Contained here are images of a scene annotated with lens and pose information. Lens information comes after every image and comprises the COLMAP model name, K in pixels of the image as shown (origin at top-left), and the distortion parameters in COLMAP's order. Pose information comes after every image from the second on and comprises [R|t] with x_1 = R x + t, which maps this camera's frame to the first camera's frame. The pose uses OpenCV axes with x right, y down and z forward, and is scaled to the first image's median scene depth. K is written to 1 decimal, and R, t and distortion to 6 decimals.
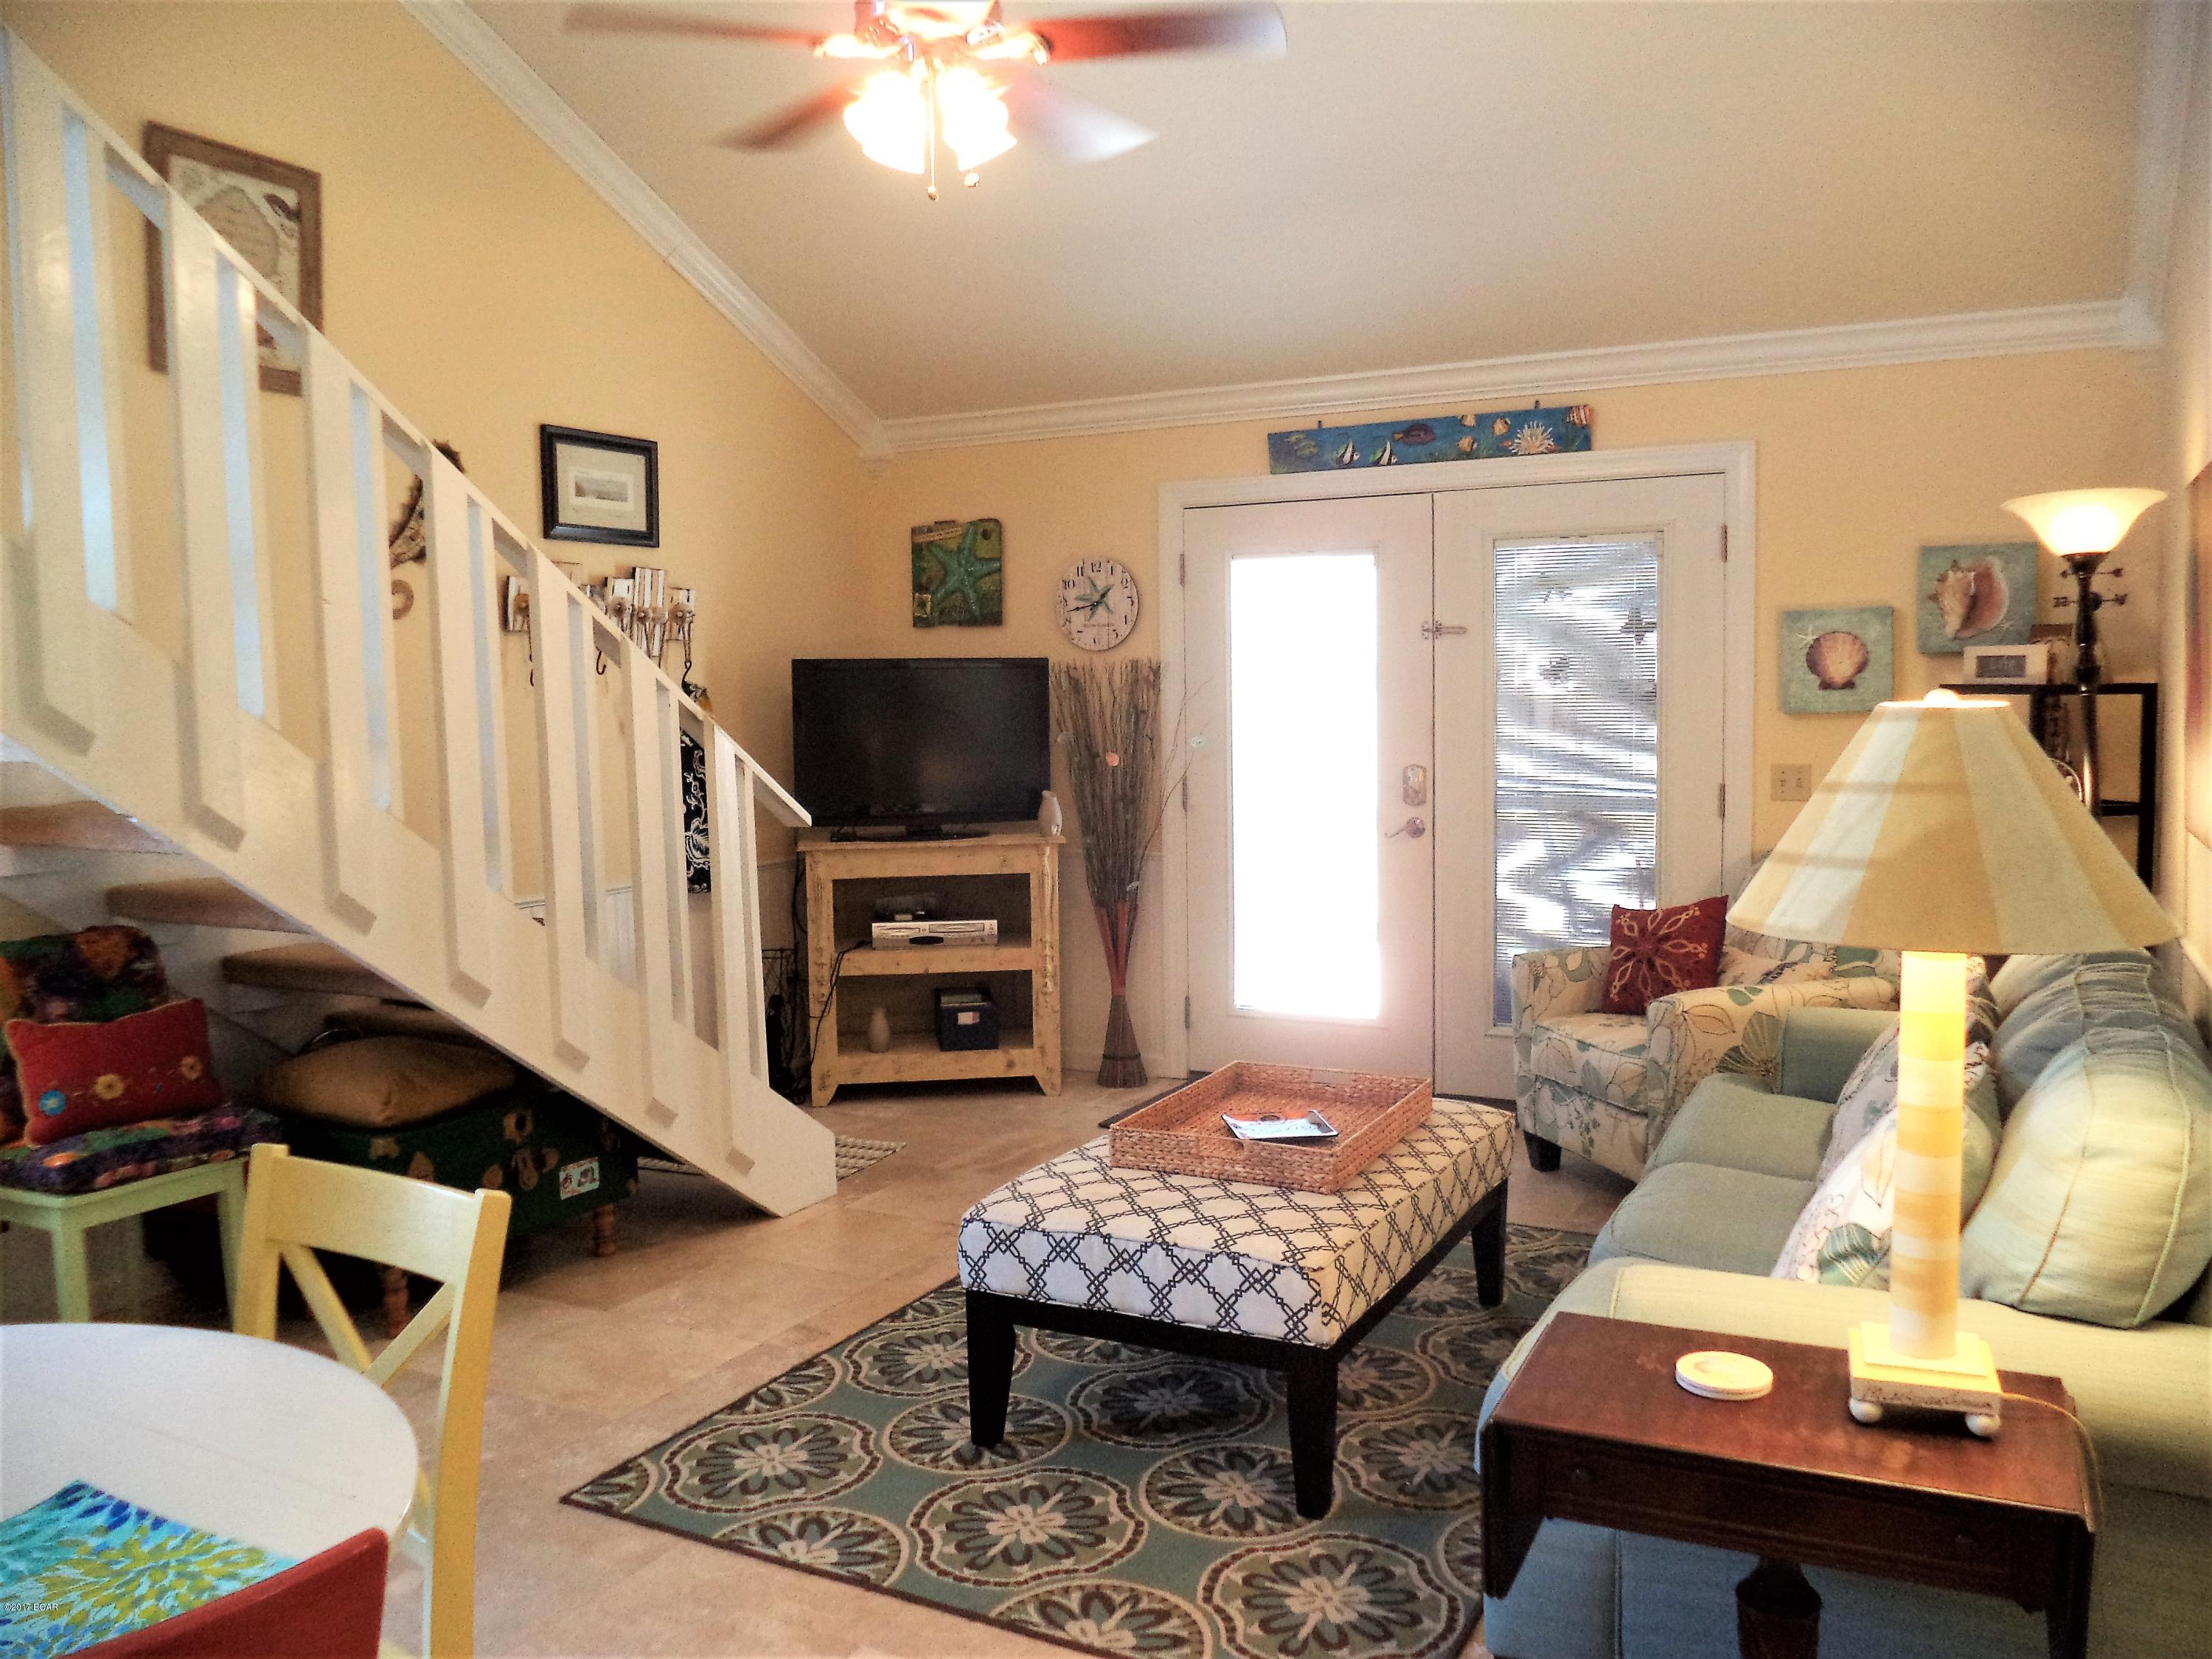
lens RADIAL K [[1754.5, 0, 1100.3], [0, 1754.5, 821.6], [0, 0, 1]] dist [-0.051635, 0.011655]
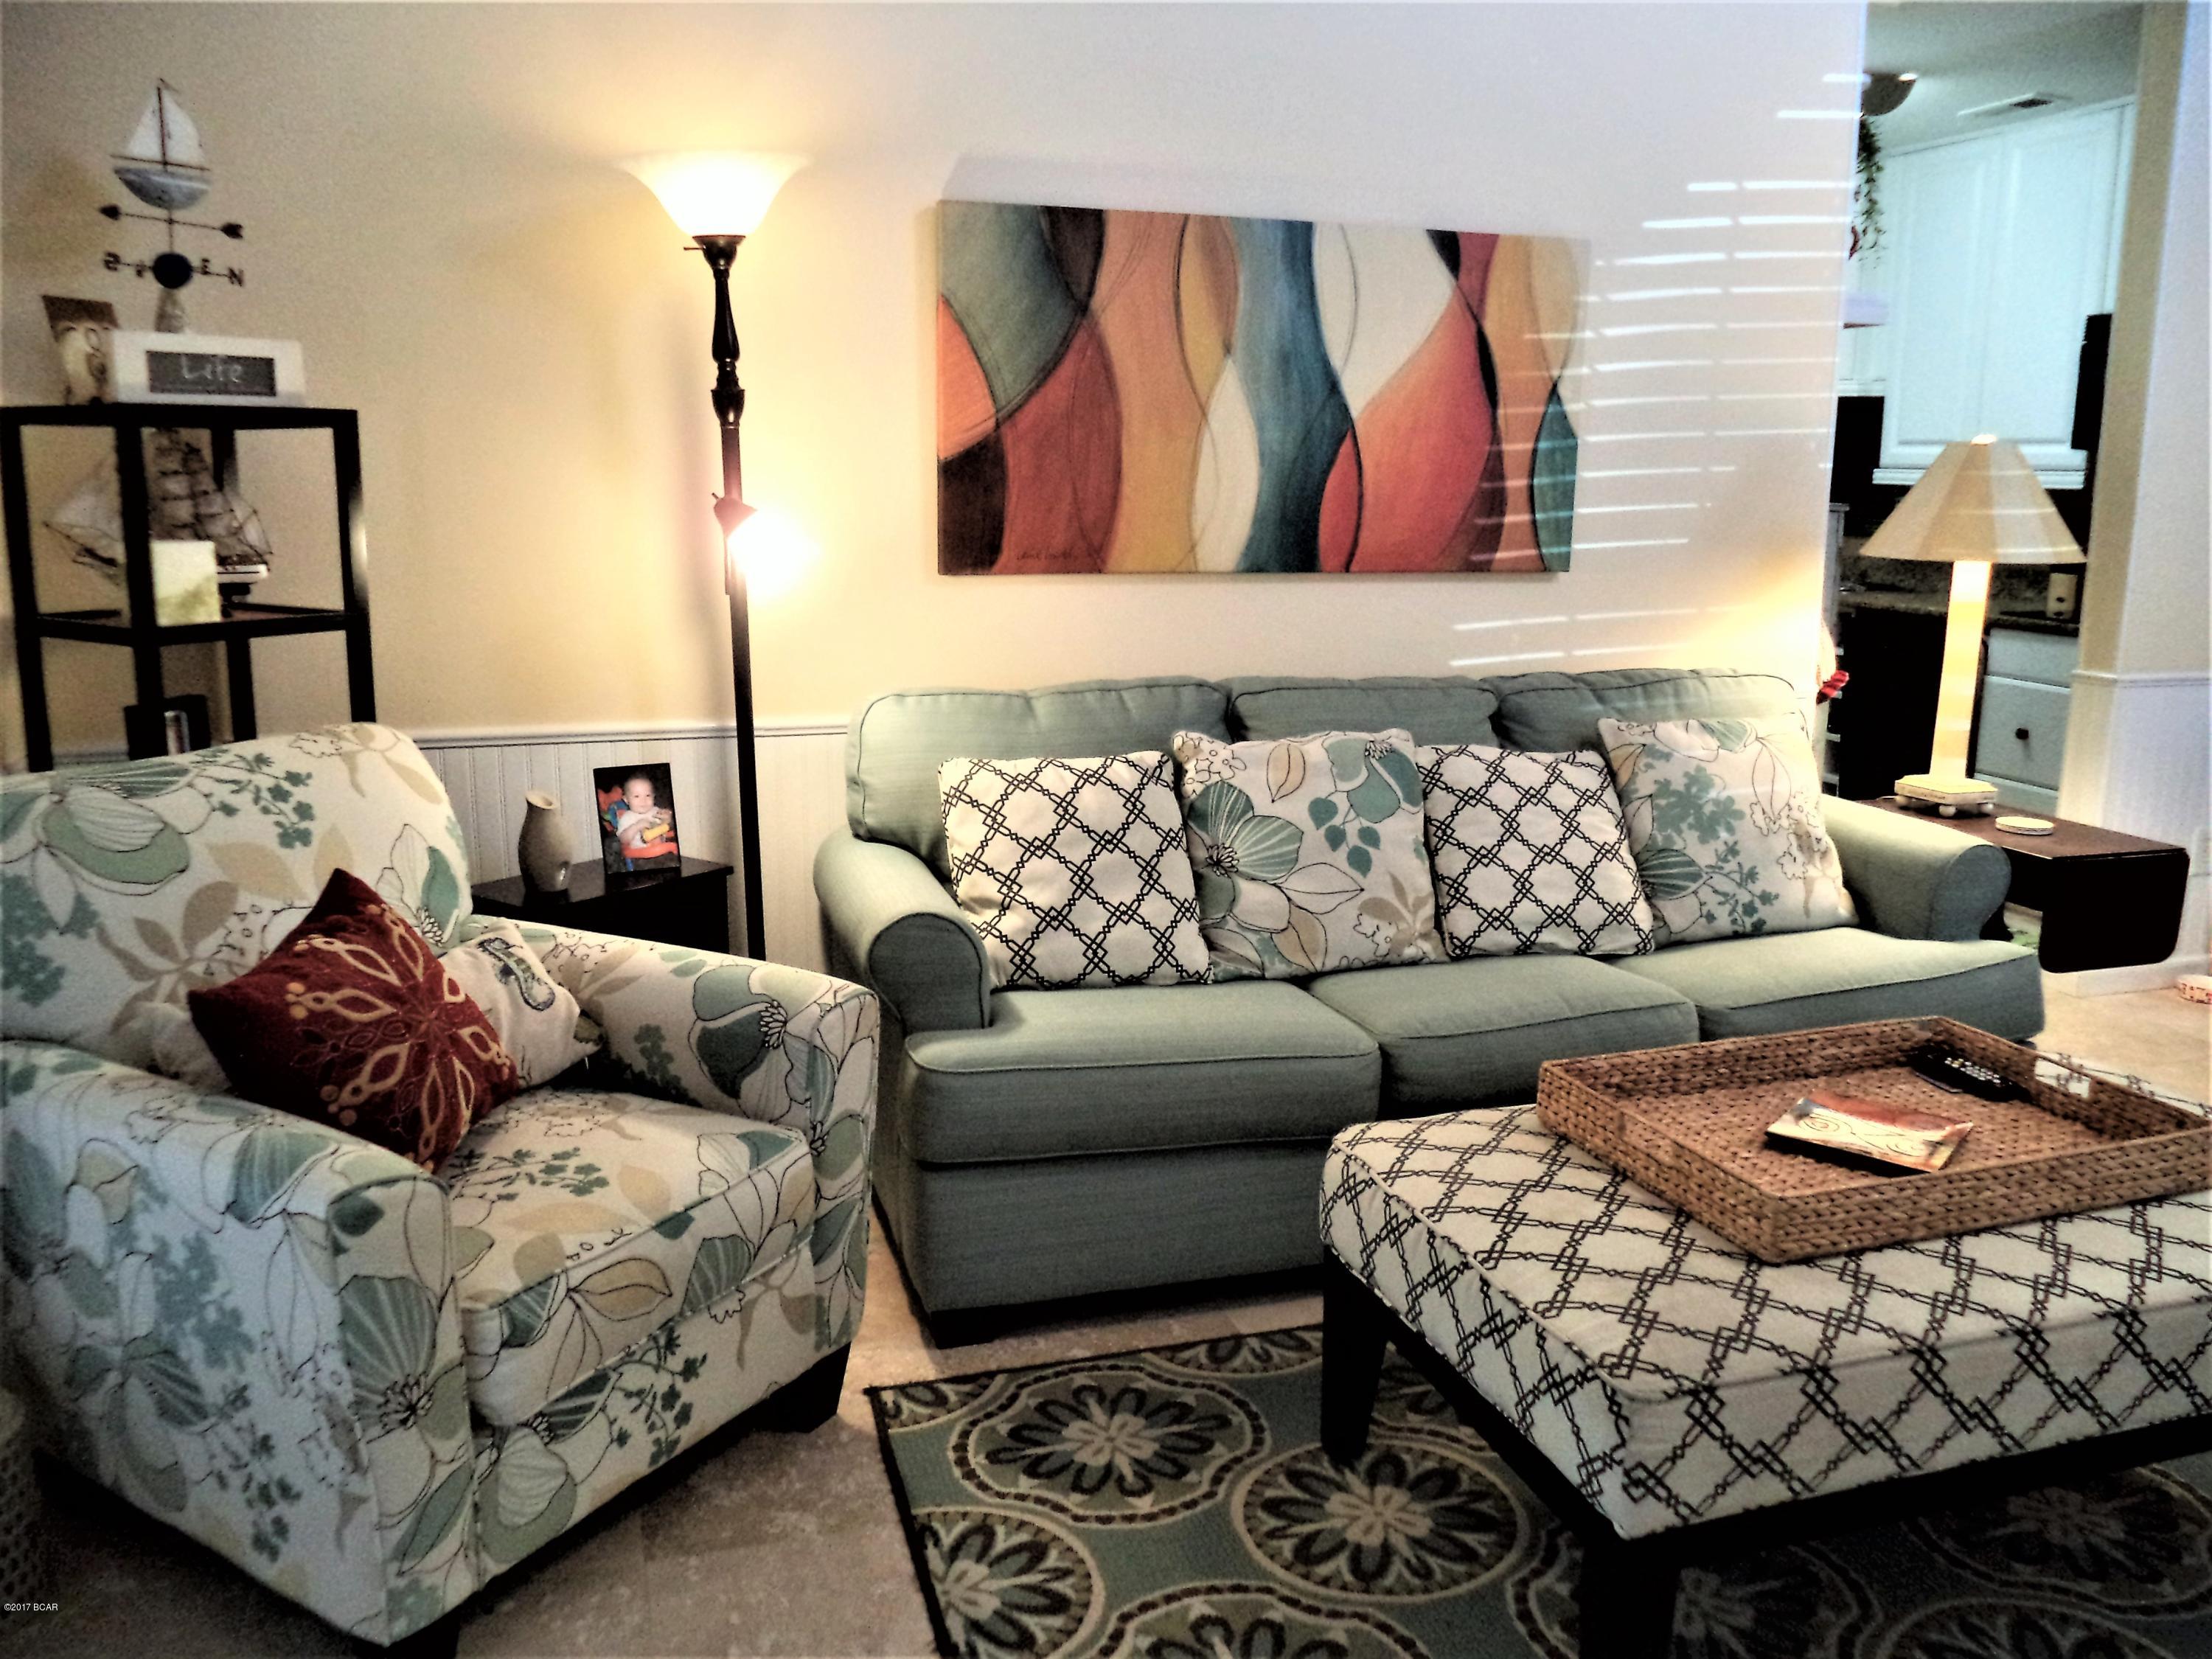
lens RADIAL K [[1754.5, 0, 1098.7], [0, 1754.5, 817.3], [0, 0, 1]] dist [-0.051635, 0.011655]
pose [[-0.703000, -0.132671, 0.698705, -0.080254], [0.055153, 0.969317, 0.239546, -0.062362], [-0.709048, 0.206937, -0.674113, 1.087151]]
